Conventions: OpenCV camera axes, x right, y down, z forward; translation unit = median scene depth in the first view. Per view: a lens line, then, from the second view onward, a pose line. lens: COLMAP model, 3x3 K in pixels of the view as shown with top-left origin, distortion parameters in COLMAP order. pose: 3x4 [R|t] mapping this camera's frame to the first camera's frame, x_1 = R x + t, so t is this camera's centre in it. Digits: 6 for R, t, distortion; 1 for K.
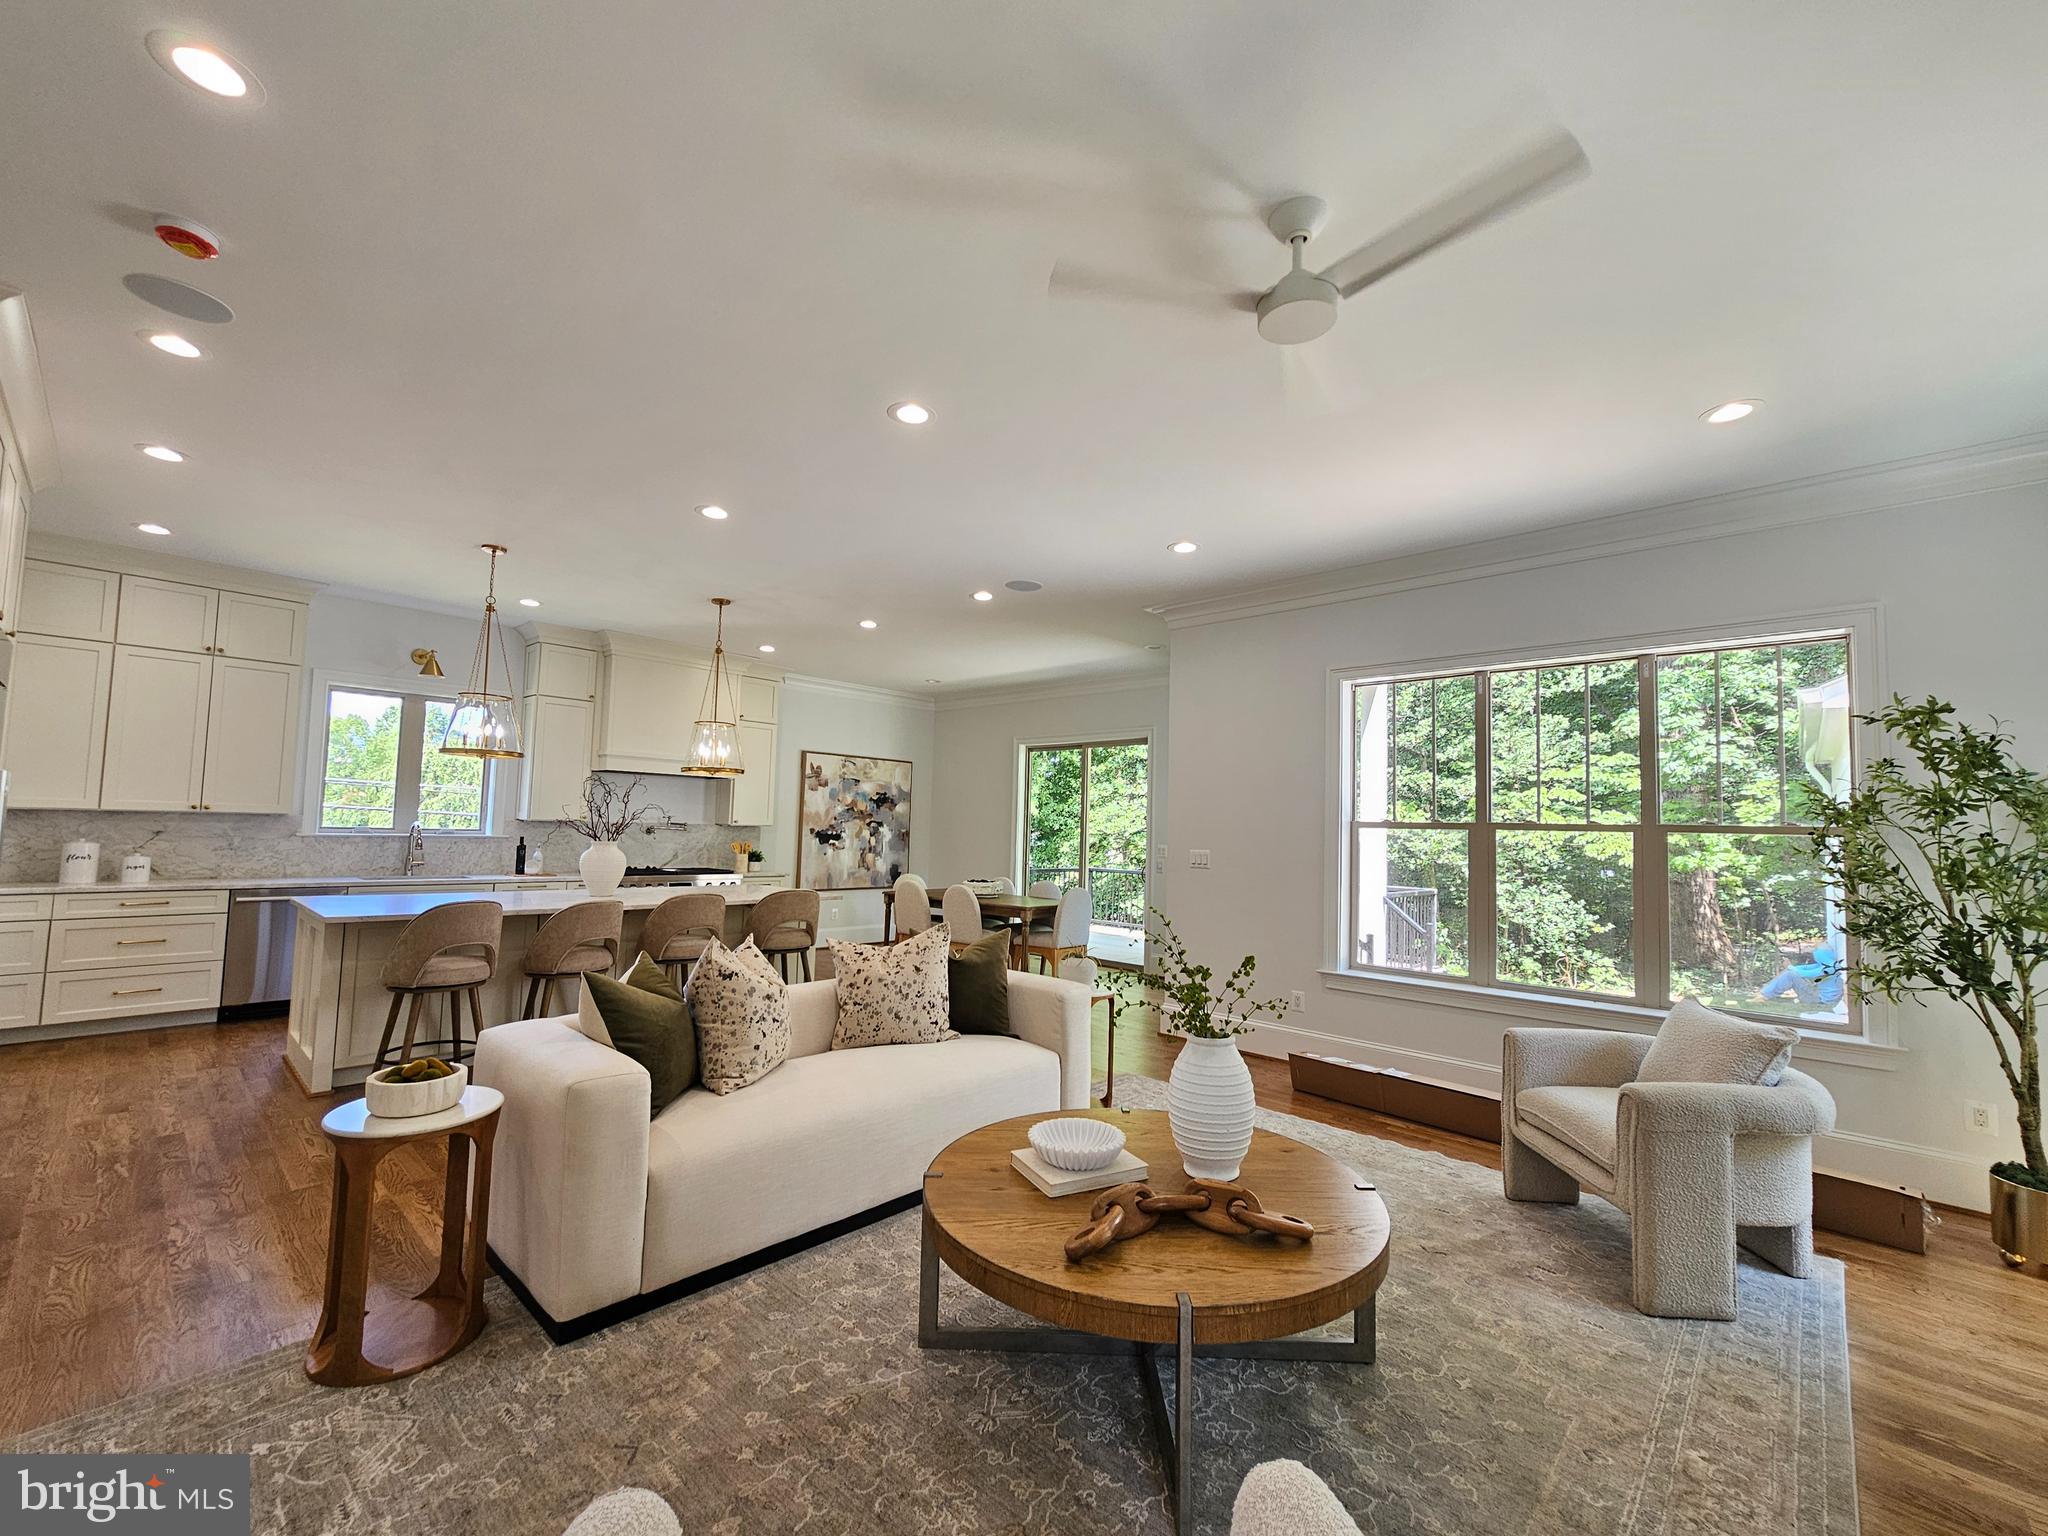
lens RADIAL K [[840.8, 0, 1026.9], [0, 840.8, 772.1], [0, 0, 1]] dist [-0.004508, 0.002565]
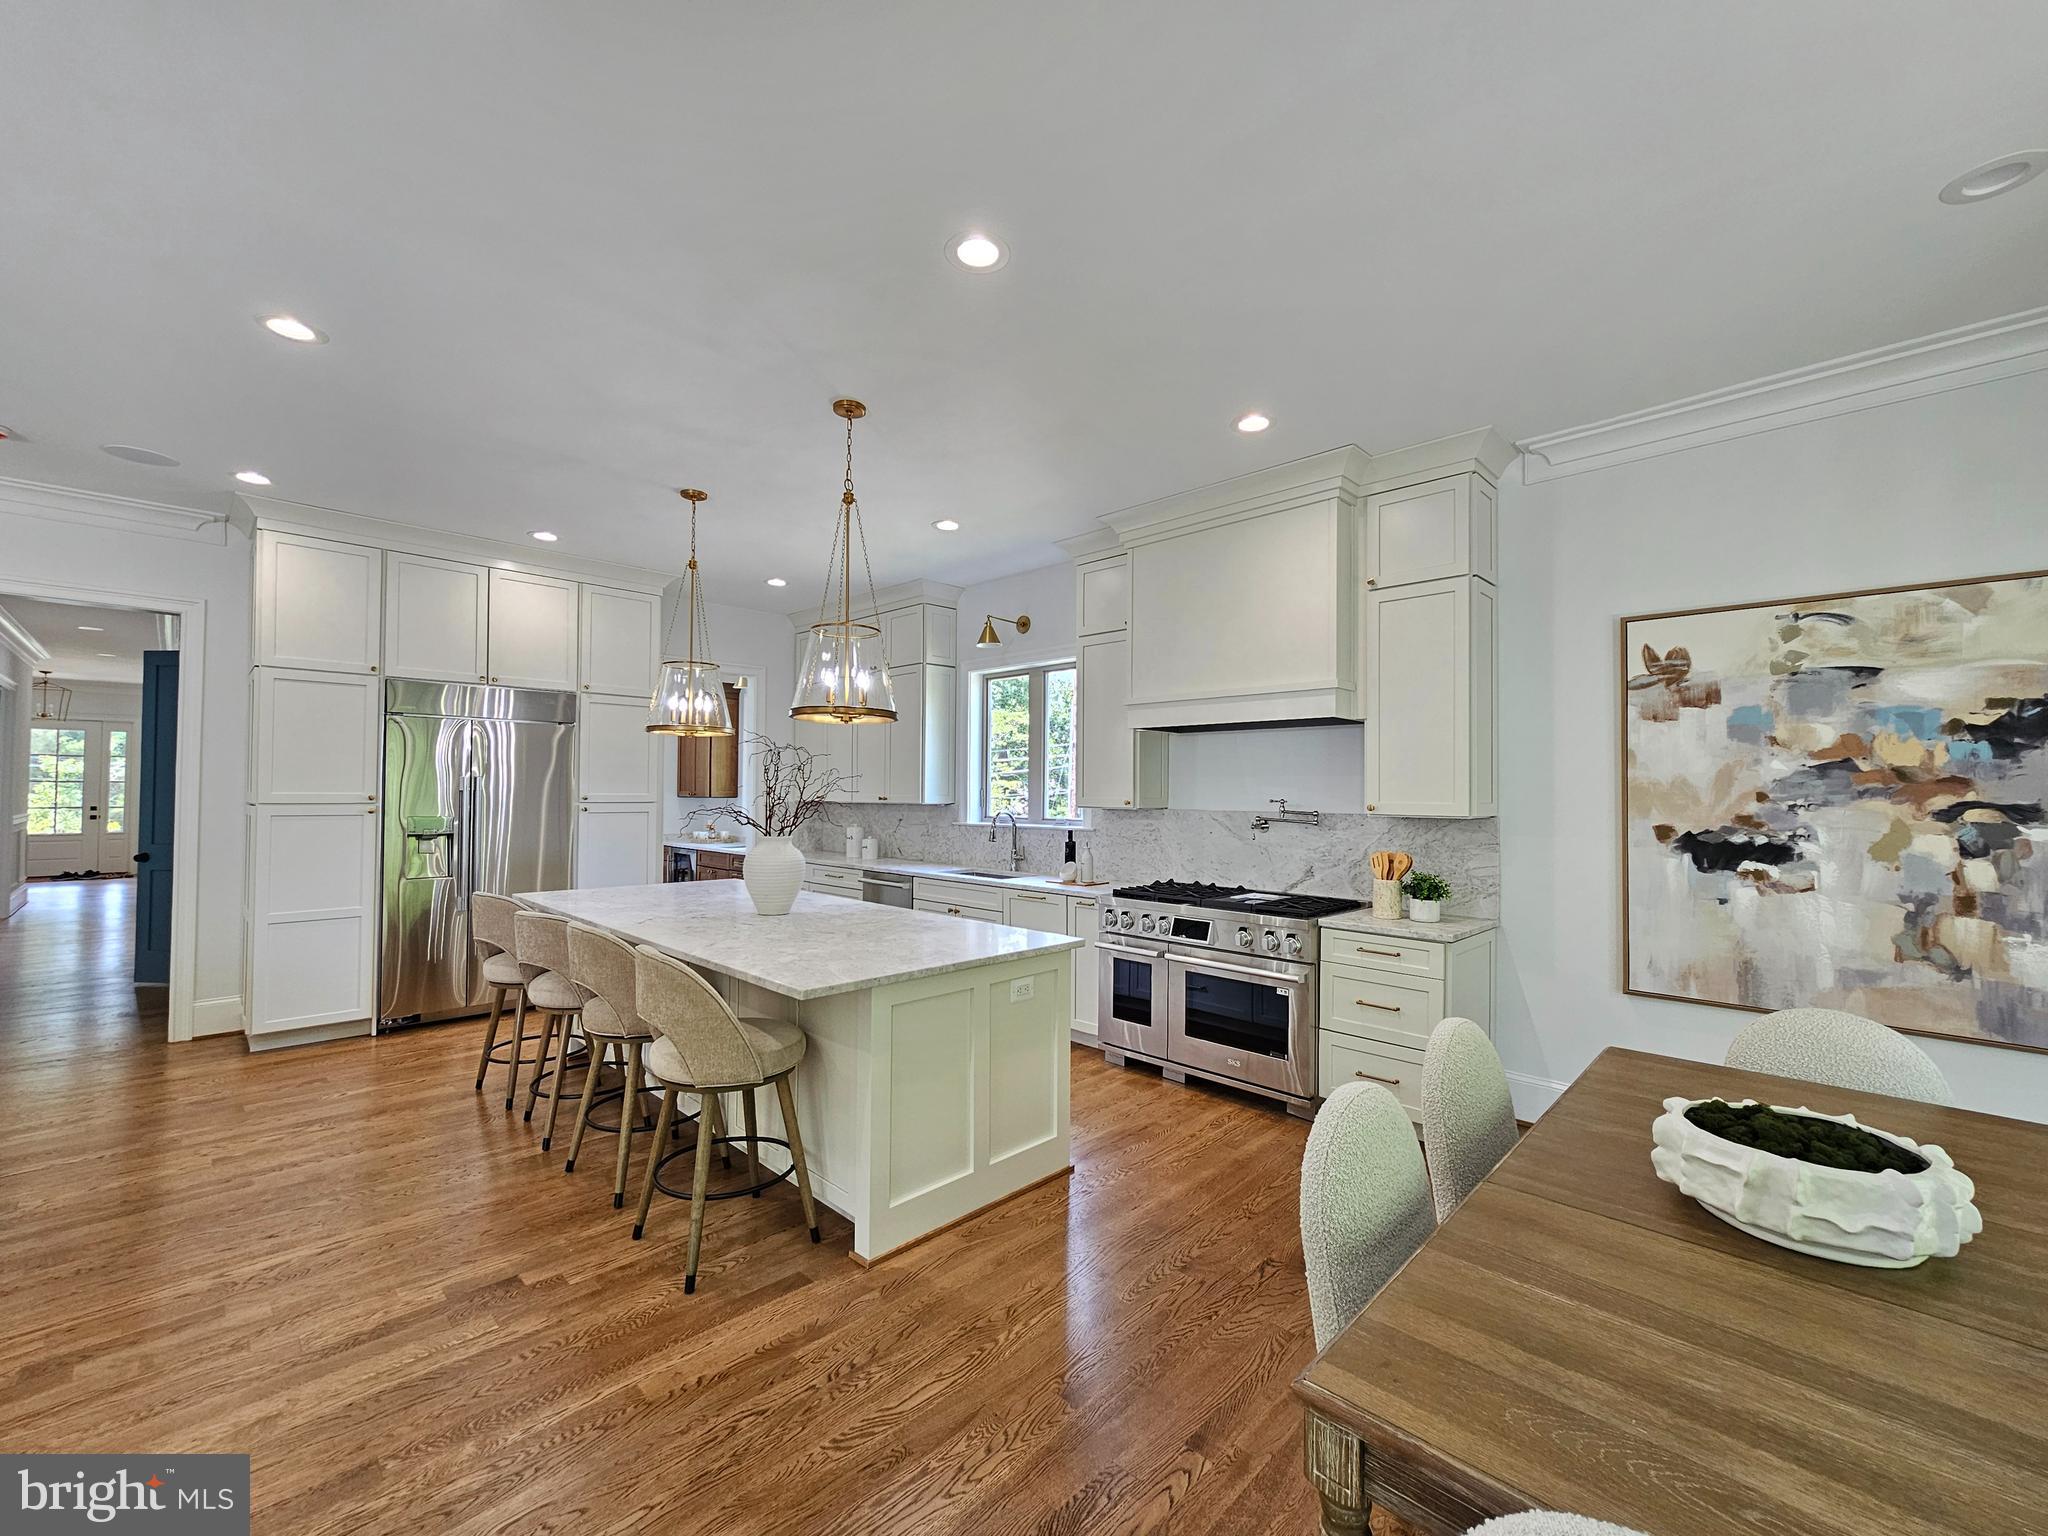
lens RADIAL K [[840.8, 0, 1023.9], [0, 840.8, 773.9], [0, 0, 1]] dist [-0.004508, 0.002565]
pose [[-0.031505, -0.048165, -0.998342, 0.110782], [0.059097, 0.997001, -0.049965, 0.045378], [0.997755, -0.060573, -0.028564, 0.718180]]
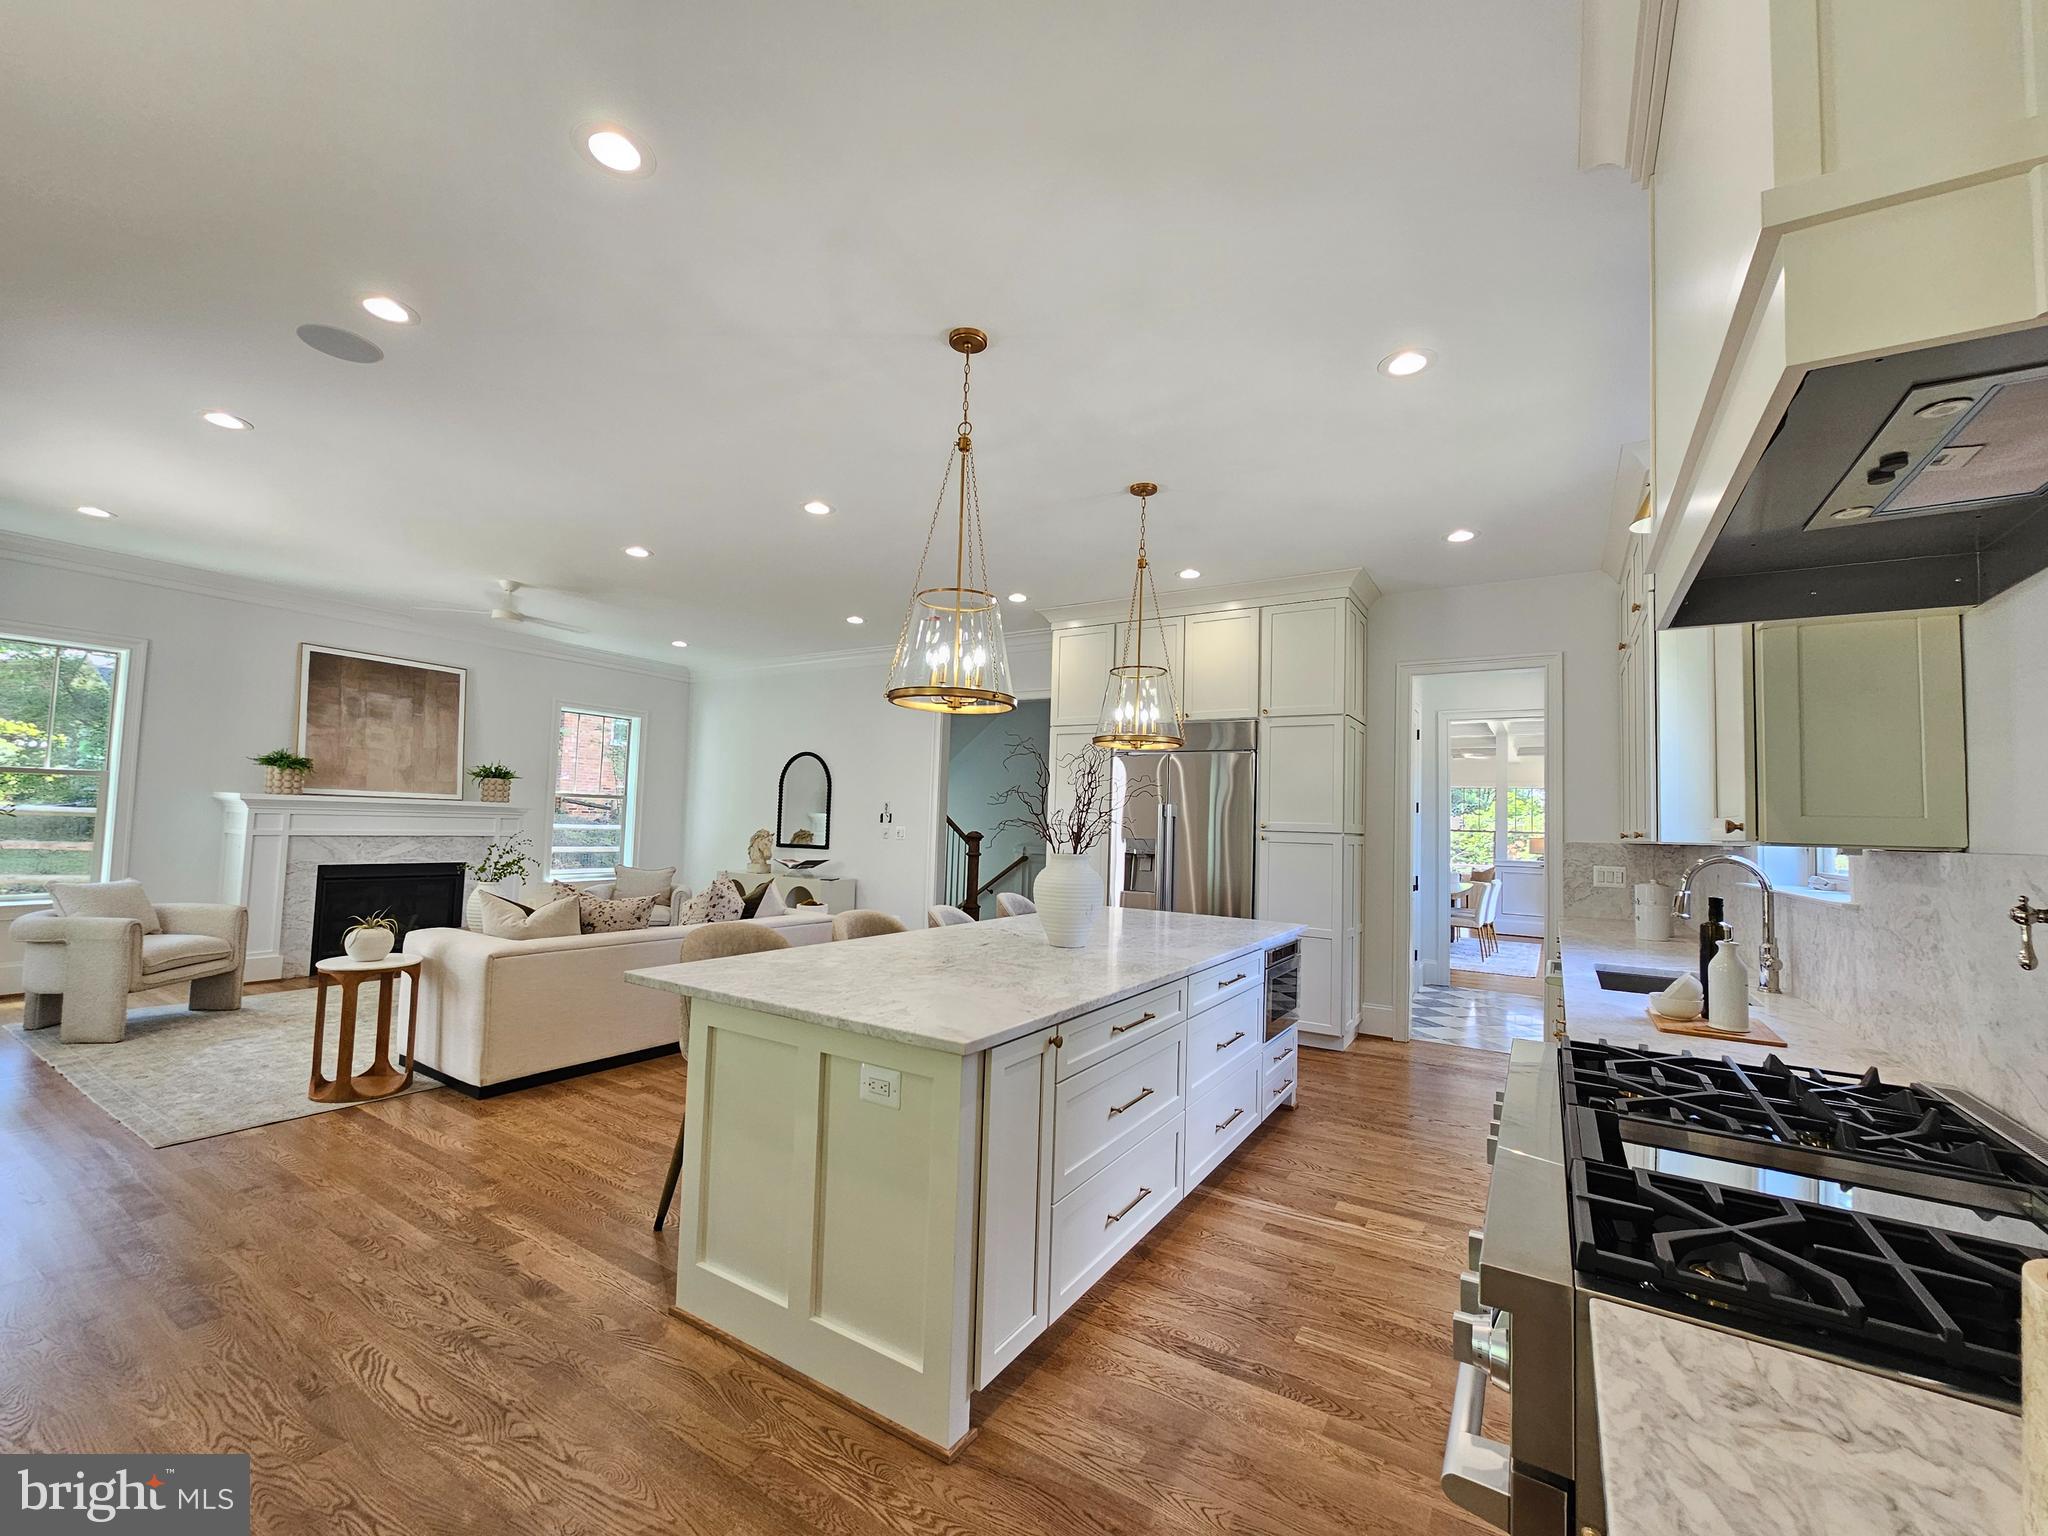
lens RADIAL K [[840.8, 0, 1018.6], [0, 840.8, 782.4], [0, 0, 1]] dist [-0.004508, 0.002565]
pose [[-0.980133, -0.070404, -0.185425, -0.208261], [-0.048370, 0.991499, -0.120786, 0.061365], [0.192353, -0.109417, -0.975207, 0.920752]]
